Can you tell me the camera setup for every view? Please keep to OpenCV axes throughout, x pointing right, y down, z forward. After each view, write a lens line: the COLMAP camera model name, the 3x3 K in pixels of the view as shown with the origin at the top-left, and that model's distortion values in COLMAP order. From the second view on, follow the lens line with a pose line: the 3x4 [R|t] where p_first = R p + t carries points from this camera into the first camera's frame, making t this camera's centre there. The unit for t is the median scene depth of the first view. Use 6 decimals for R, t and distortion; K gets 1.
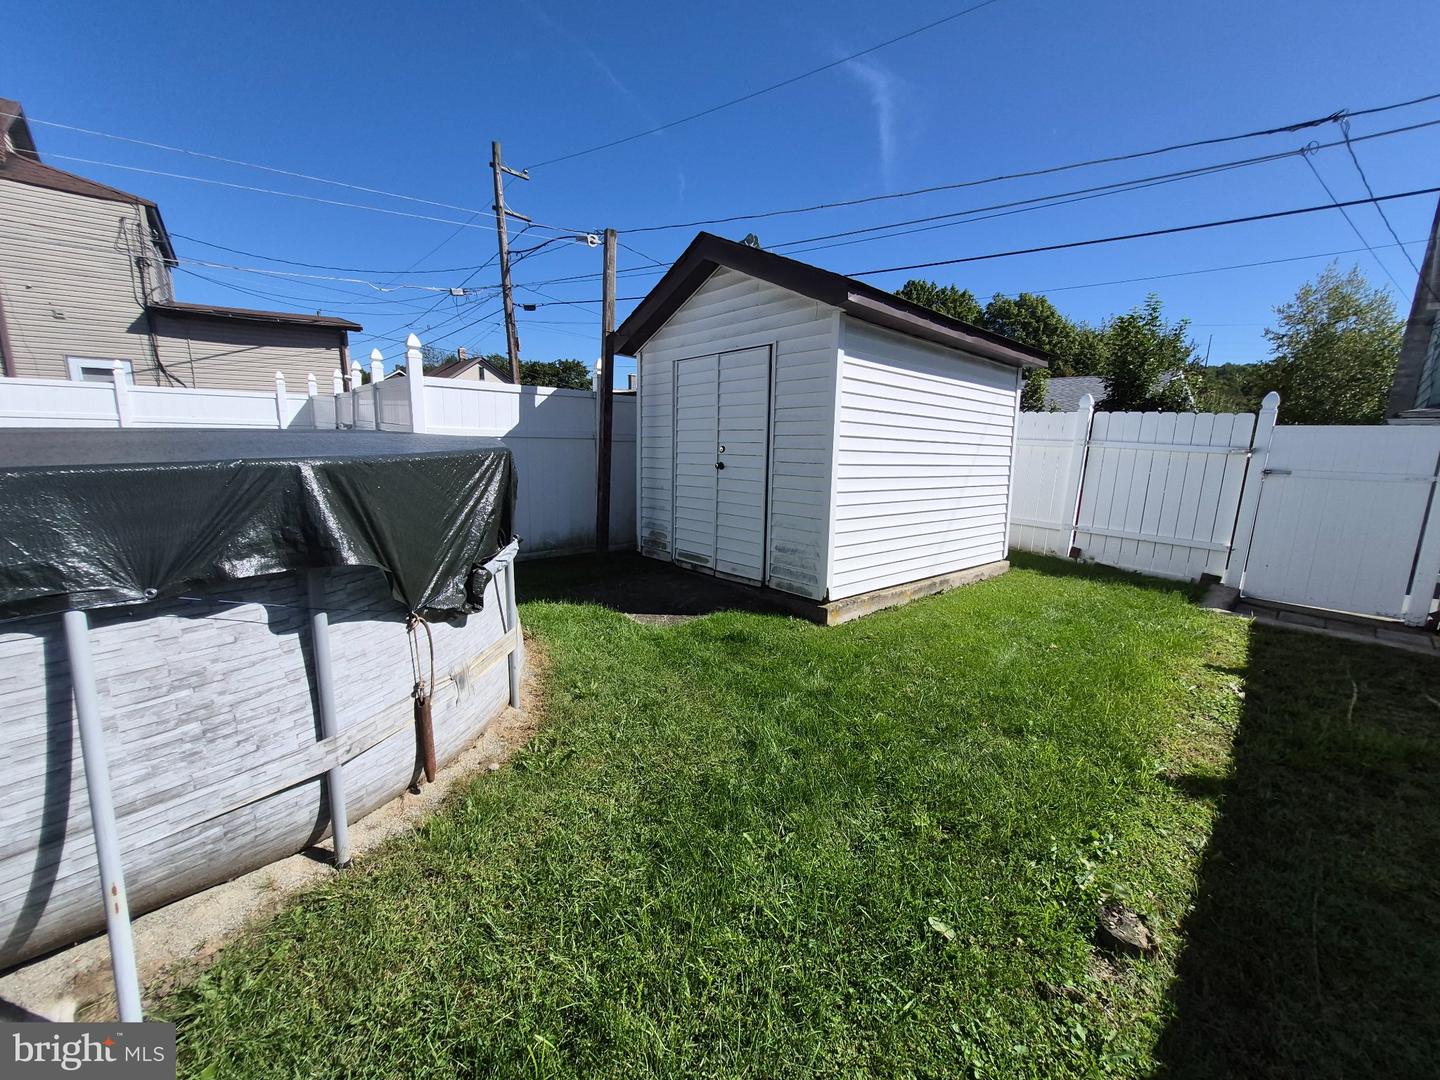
lens RADIAL K [[566.9, 0, 729.7], [0, 566.9, 537.5], [0, 0, 1]] dist [0.007885, -0.002022]
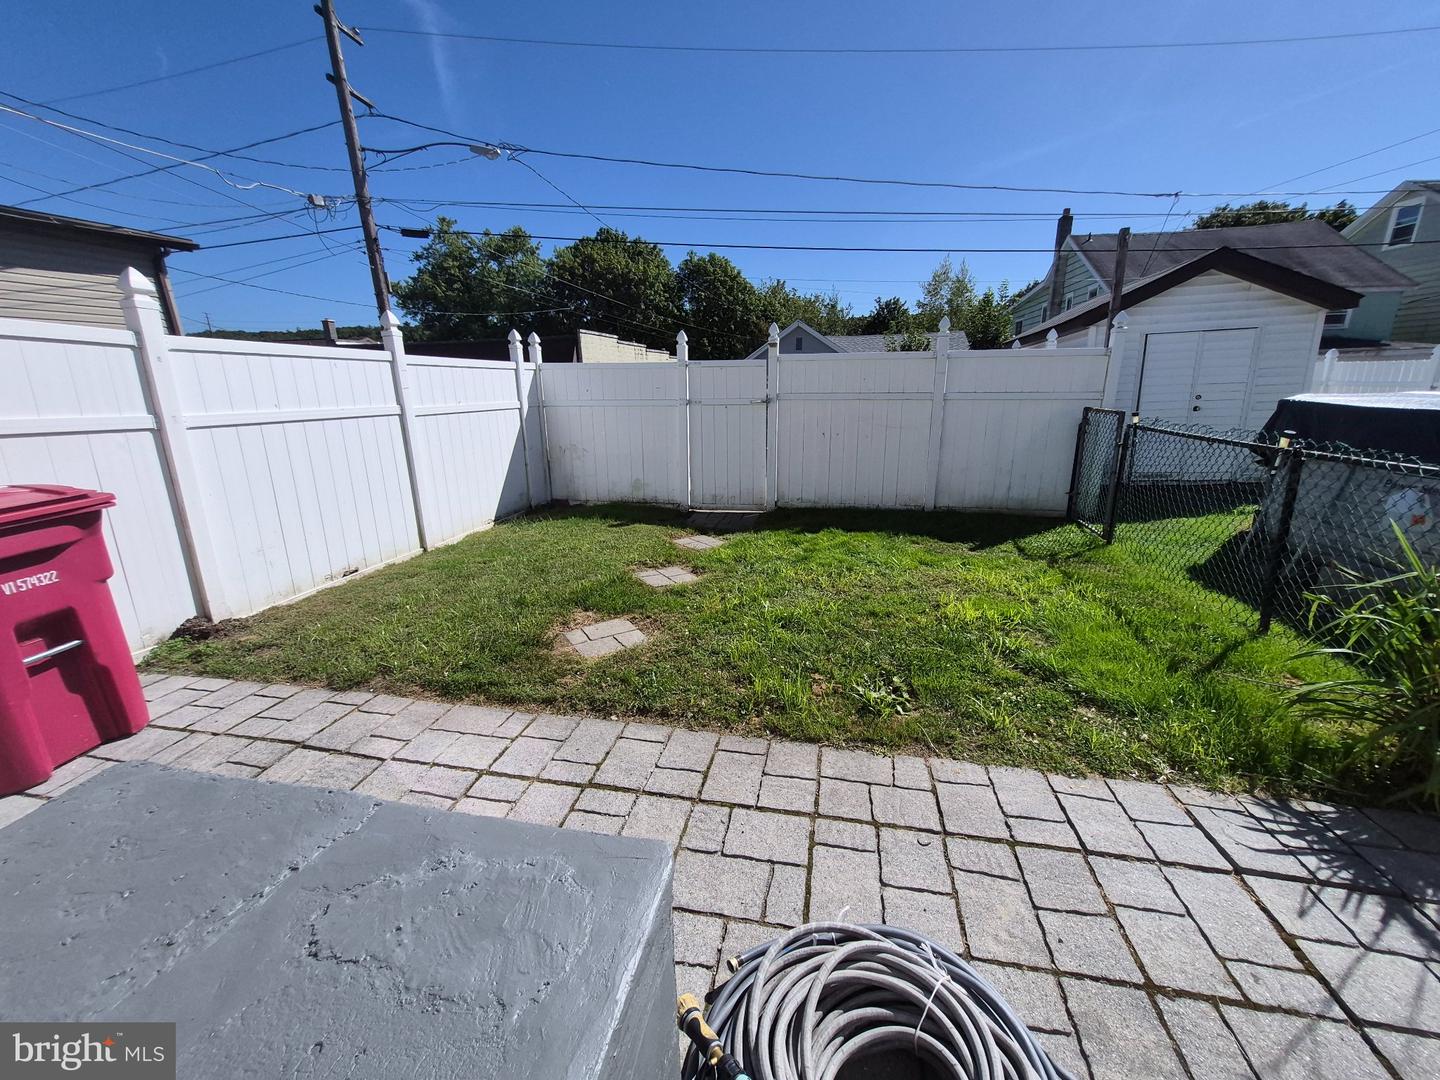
lens RADIAL K [[566.9, 0, 721.7], [0, 566.9, 536.2], [0, 0, 1]] dist [0.007885, -0.002022]
pose [[0.798534, -0.196384, 0.569013, -0.603922], [0.148535, 0.980339, 0.129895, -0.055903], [-0.583335, -0.019207, 0.812004, 0.161810]]
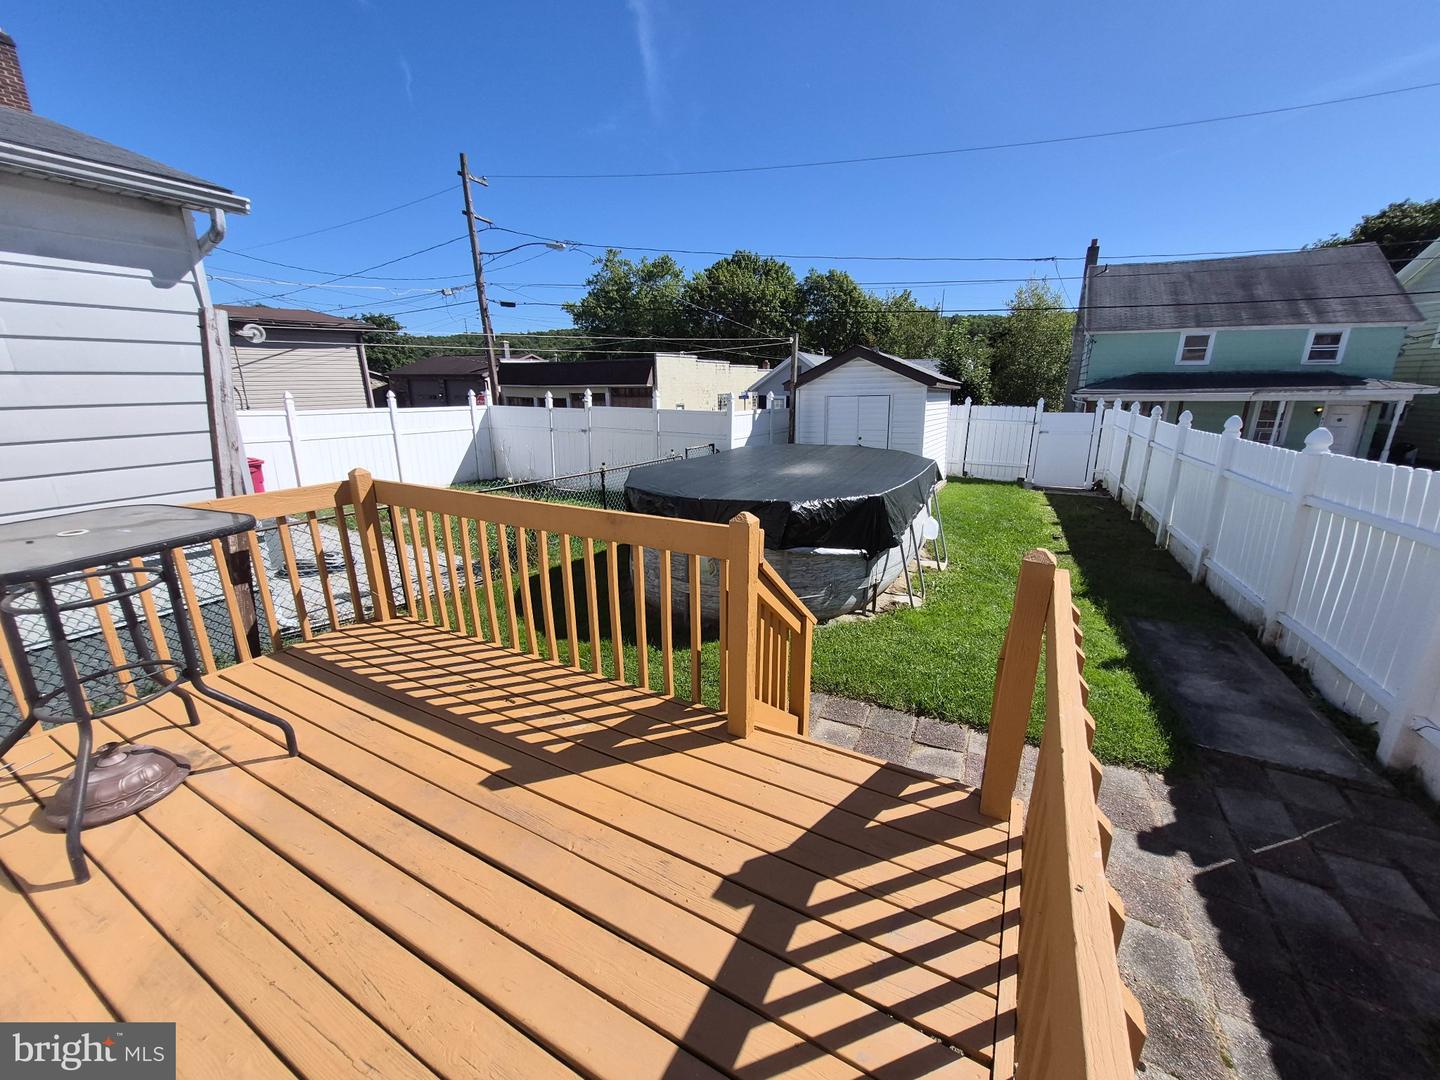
lens RADIAL K [[566.9, 0, 723.9], [0, 566.9, 542.0], [0, 0, 1]] dist [0.007885, -0.002022]
pose [[0.942700, -0.117568, 0.312242, -0.401394], [0.087545, 0.990230, 0.108540, -0.012508], [-0.321952, -0.074985, 0.943782, -0.310741]]
